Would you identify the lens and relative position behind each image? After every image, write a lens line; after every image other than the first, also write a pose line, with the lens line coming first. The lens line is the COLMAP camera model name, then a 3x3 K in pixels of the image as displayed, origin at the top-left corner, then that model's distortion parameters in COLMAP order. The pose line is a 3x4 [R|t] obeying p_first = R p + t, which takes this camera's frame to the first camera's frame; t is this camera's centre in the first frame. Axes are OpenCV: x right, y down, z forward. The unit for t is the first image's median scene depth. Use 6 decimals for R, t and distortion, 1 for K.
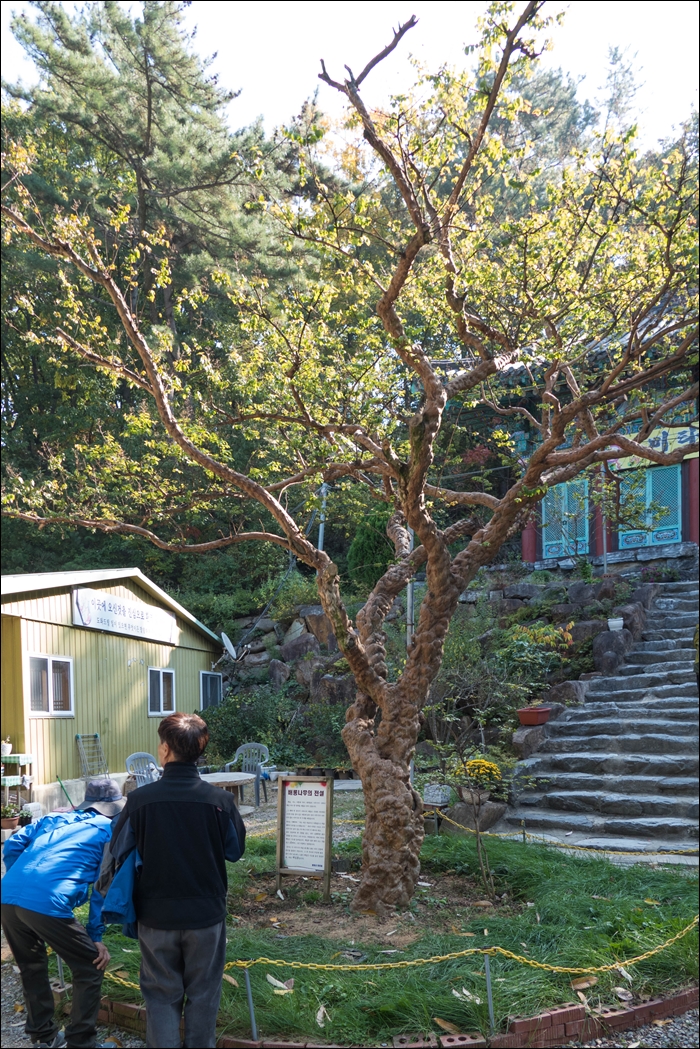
lens RADIAL K [[748.9, 0, 351.0], [0, 748.9, 524.9], [0, 0, 1]] dist [-0.002924, -0.000553]
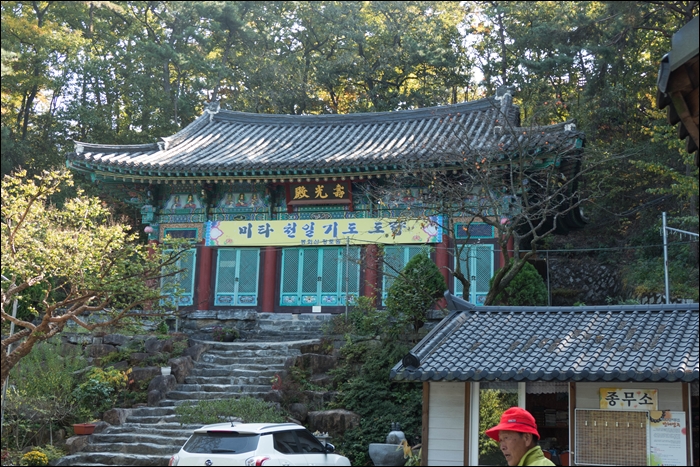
lens RADIAL K [[1026.5, 0, 349.7], [0, 1026.5, 233.5], [0, 0, 1]] dist [-0.044542, 0.000000]
pose [[0.957087, 0.097193, 0.273017, 0.125626], [-0.112565, 0.992791, 0.041177, -0.255733], [-0.267047, -0.070142, 0.961127, -0.993430]]
